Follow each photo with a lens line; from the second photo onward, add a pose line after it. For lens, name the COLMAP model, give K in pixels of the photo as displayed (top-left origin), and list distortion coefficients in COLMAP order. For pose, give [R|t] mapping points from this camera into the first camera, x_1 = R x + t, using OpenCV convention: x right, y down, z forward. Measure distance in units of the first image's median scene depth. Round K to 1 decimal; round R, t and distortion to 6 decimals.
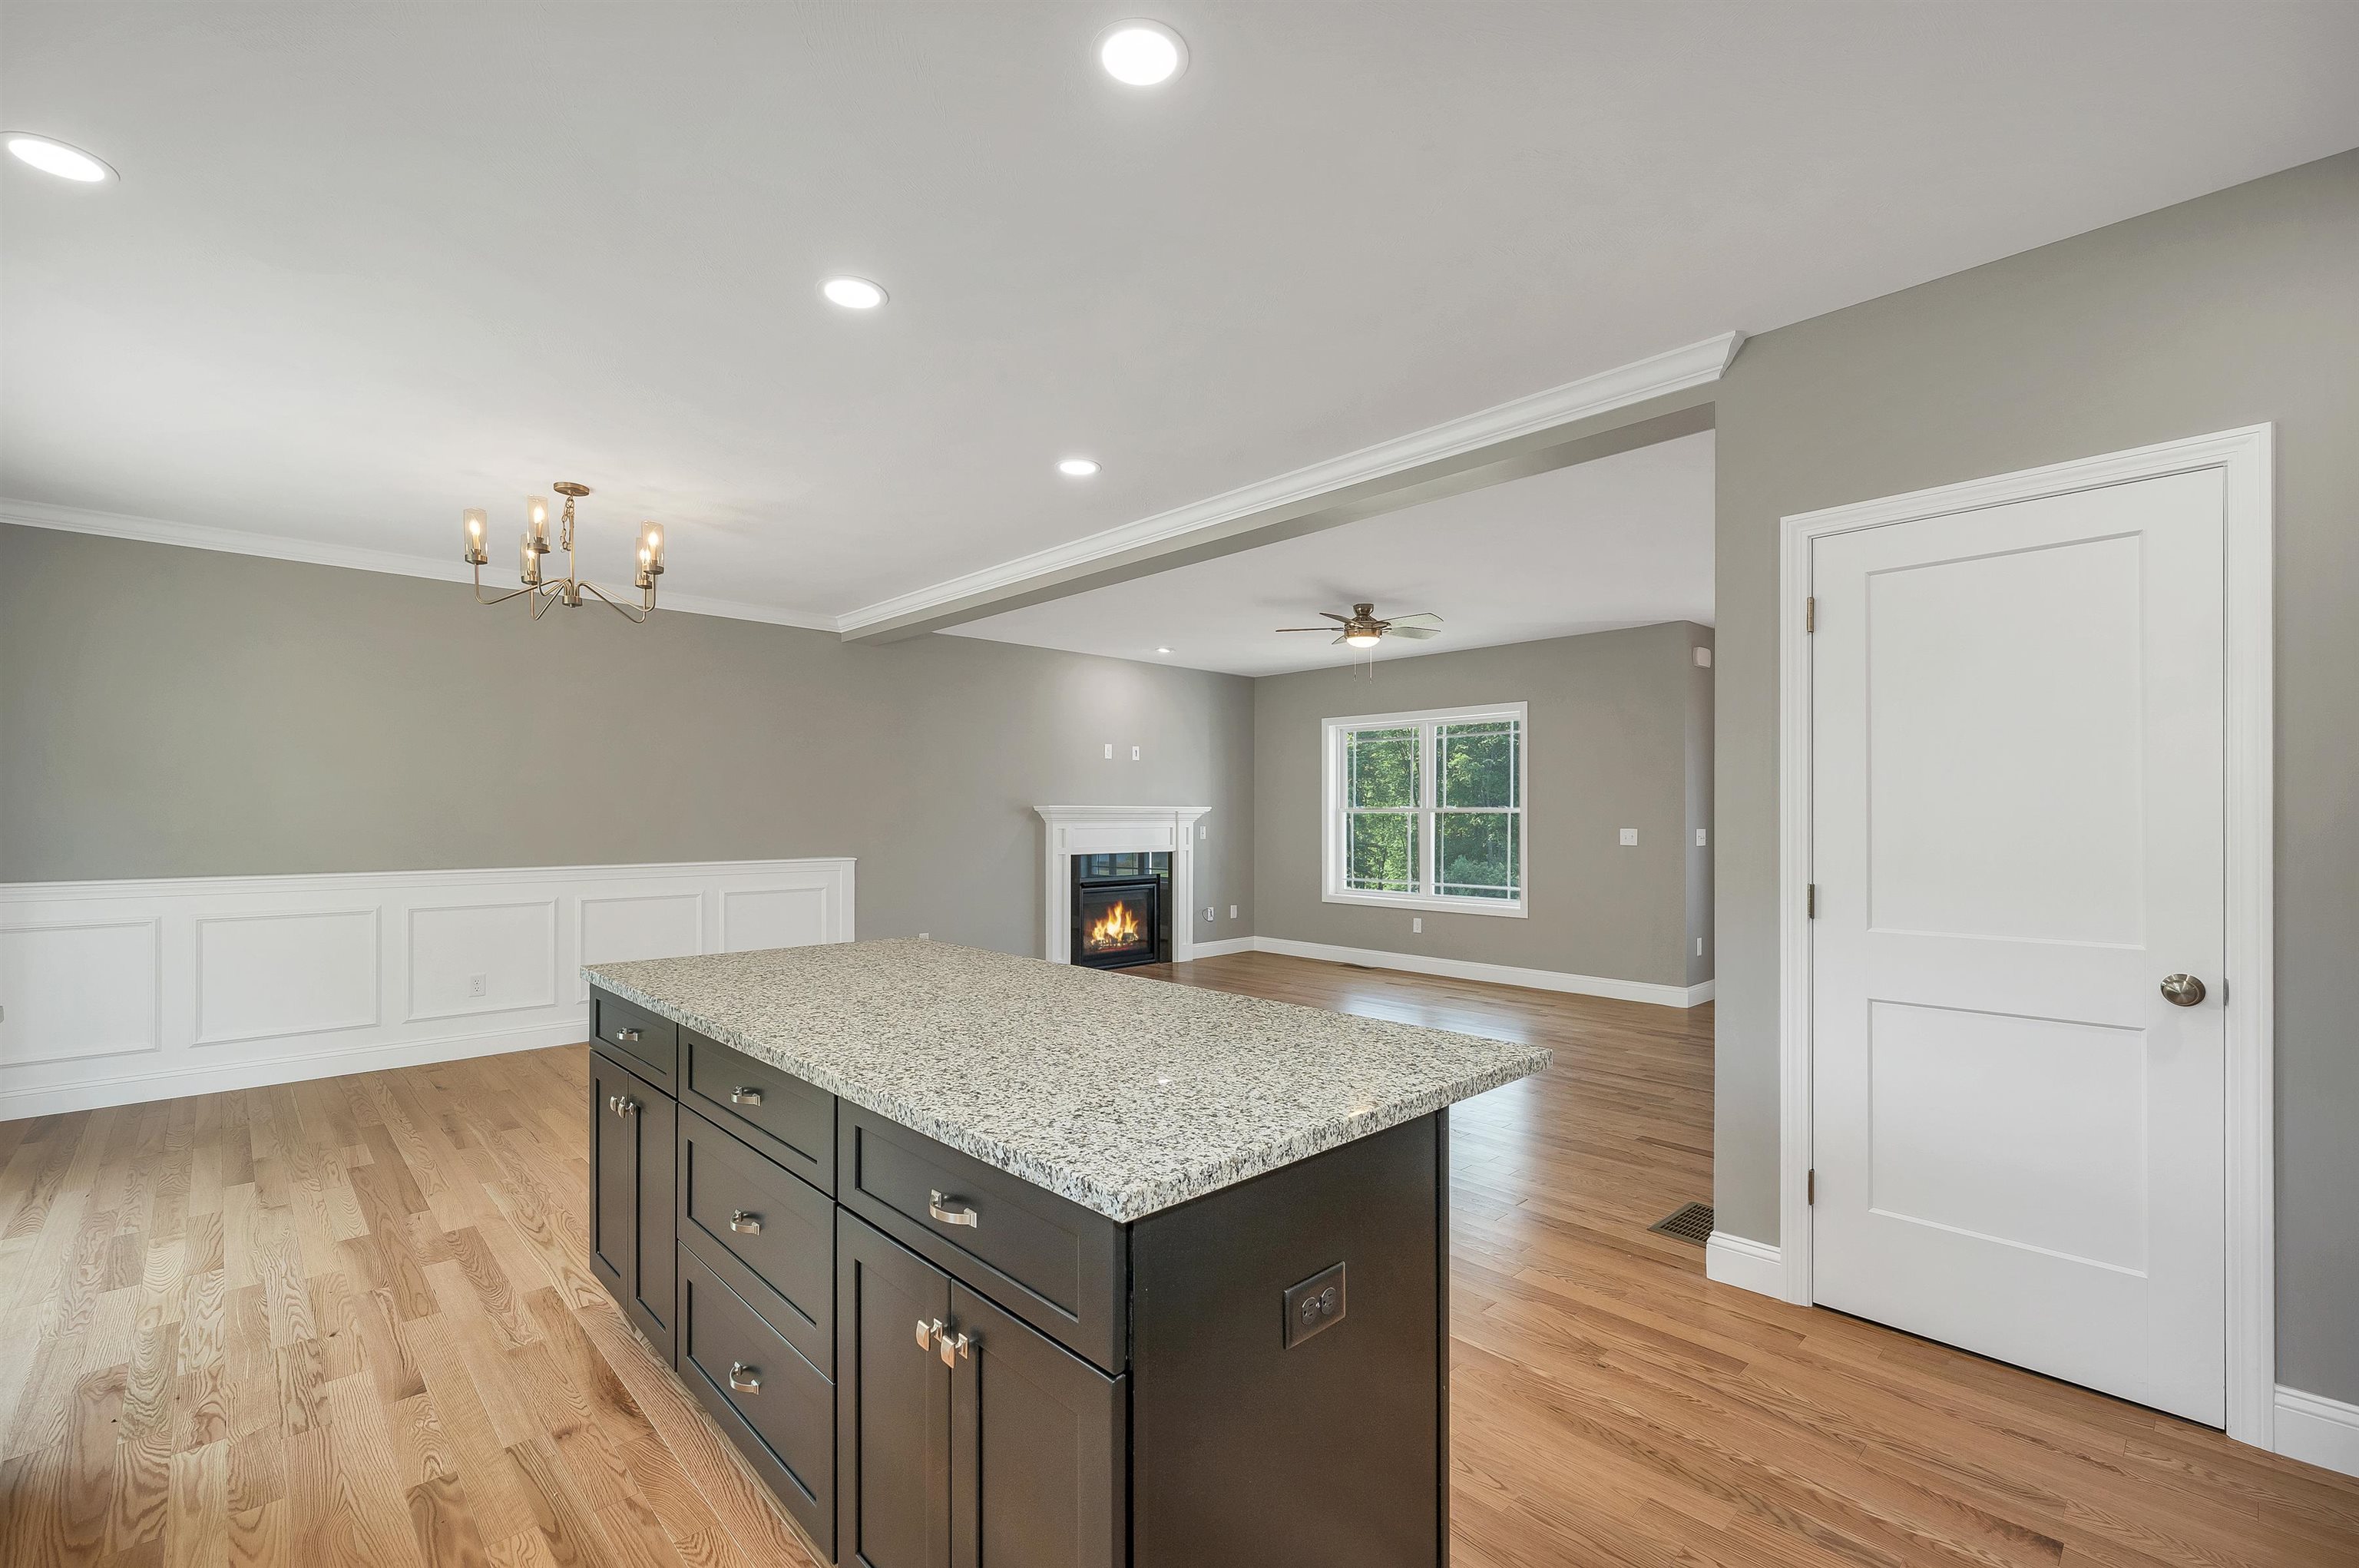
lens RADIAL K [[977.3, 0, 1190.3], [0, 977.3, 797.8], [0, 0, 1]] dist [0.006340, -0.001660]
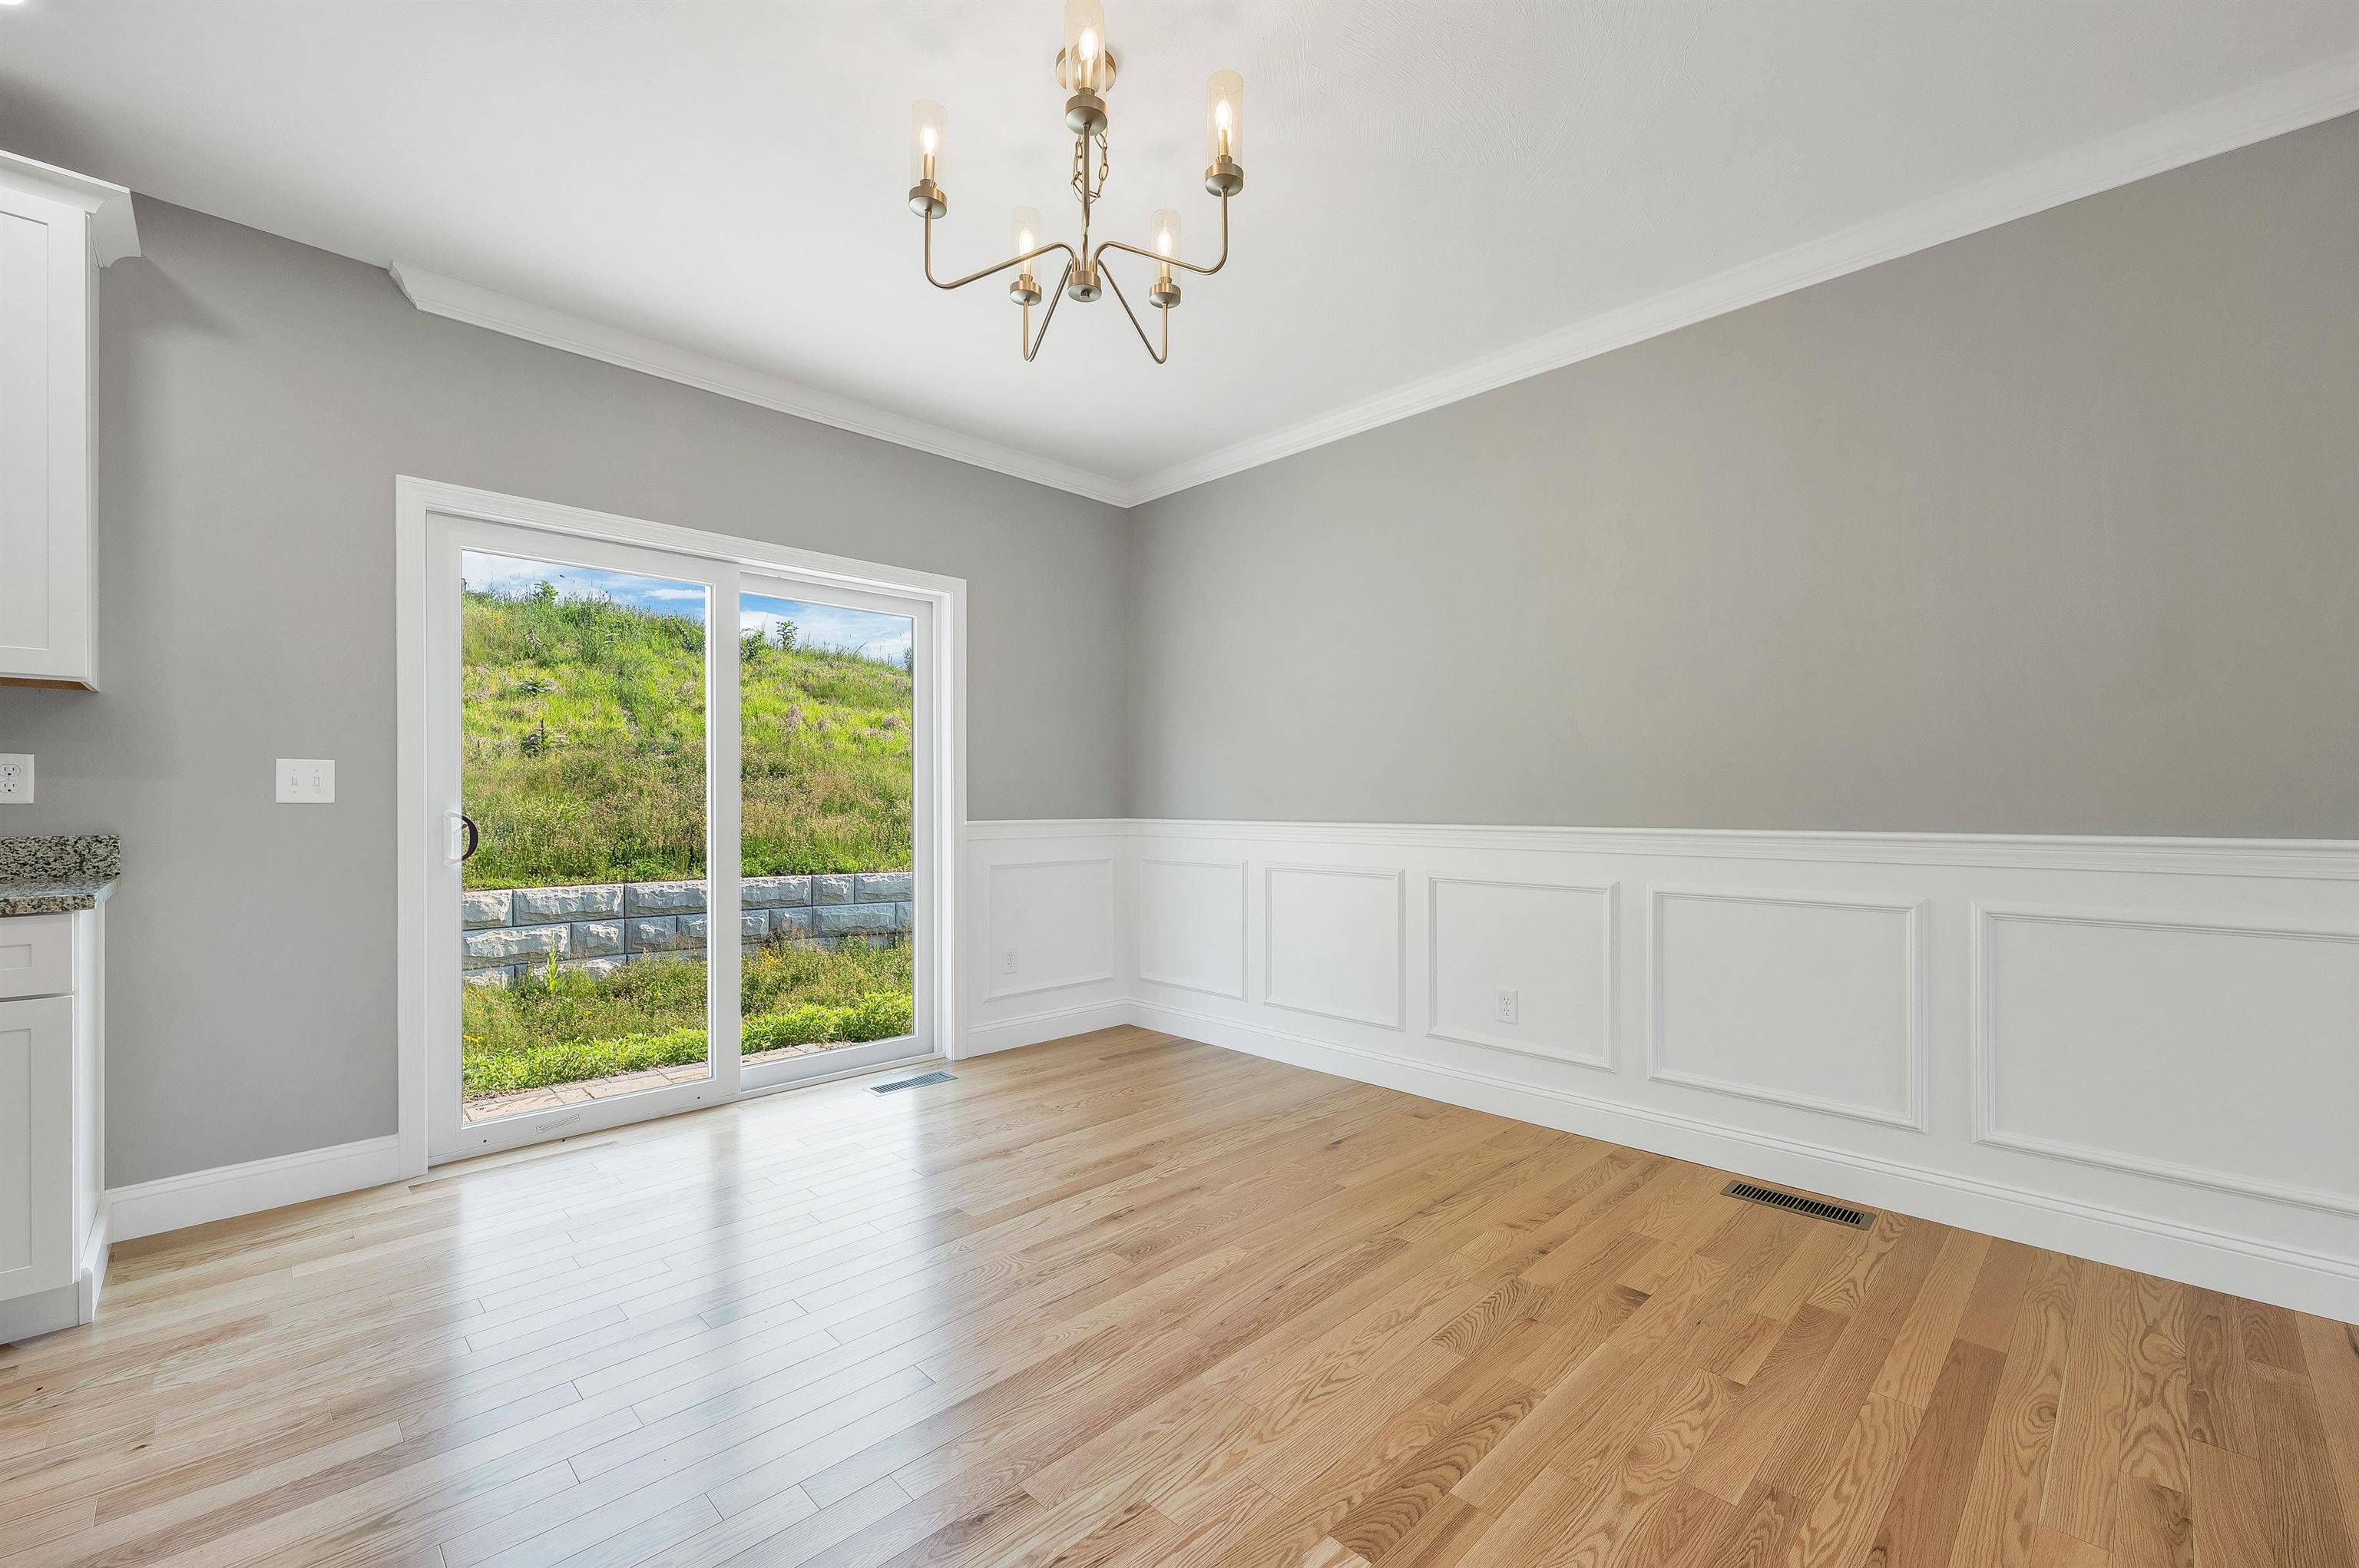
lens RADIAL K [[977.3, 0, 1157.1], [0, 977.3, 788.3], [0, 0, 1]] dist [0.006340, -0.001660]
pose [[0.001535, -0.013901, -0.999902, -0.053268], [0.019882, 0.999706, -0.013868, 0.033890], [0.999801, -0.019858, 0.001811, 0.497099]]
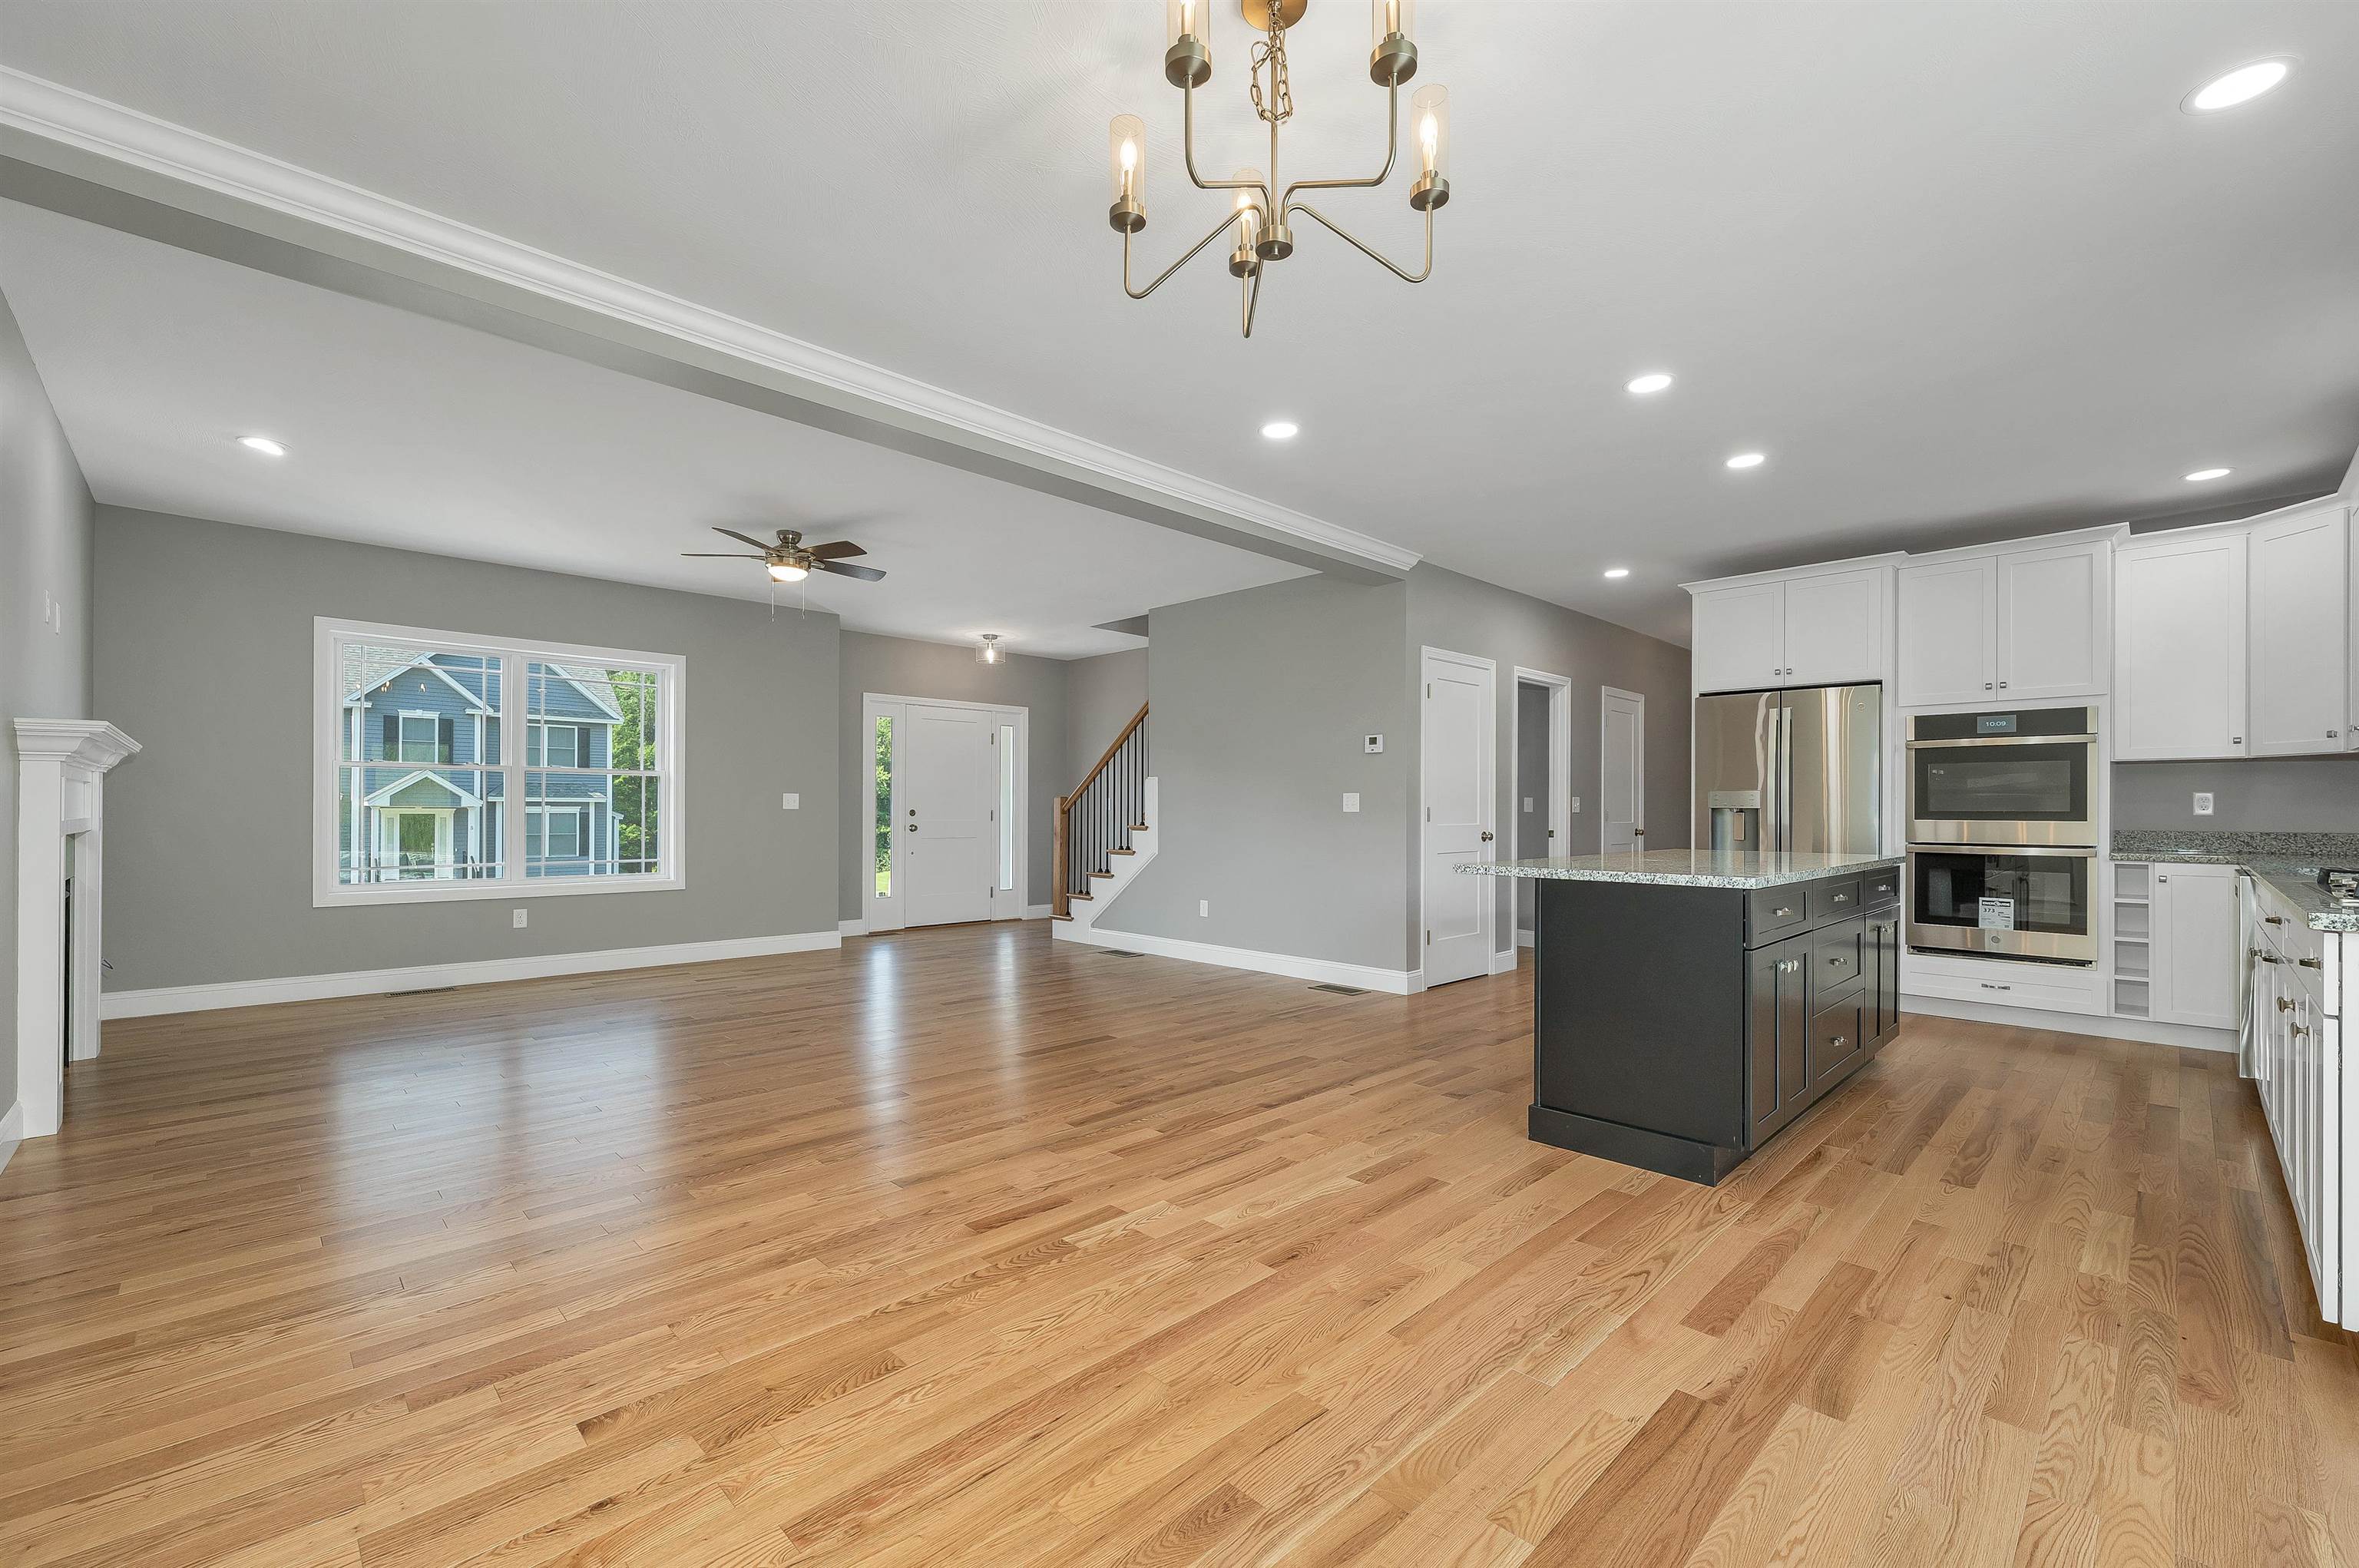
lens RADIAL K [[977.3, 0, 1133.7], [0, 977.3, 787.7], [0, 0, 1]] dist [0.006340, -0.001660]
pose [[0.027772, 0.022600, 0.999359, -0.525948], [-0.023200, 0.999490, -0.021958, 0.033737], [-0.999345, -0.022575, 0.028282, 0.504691]]
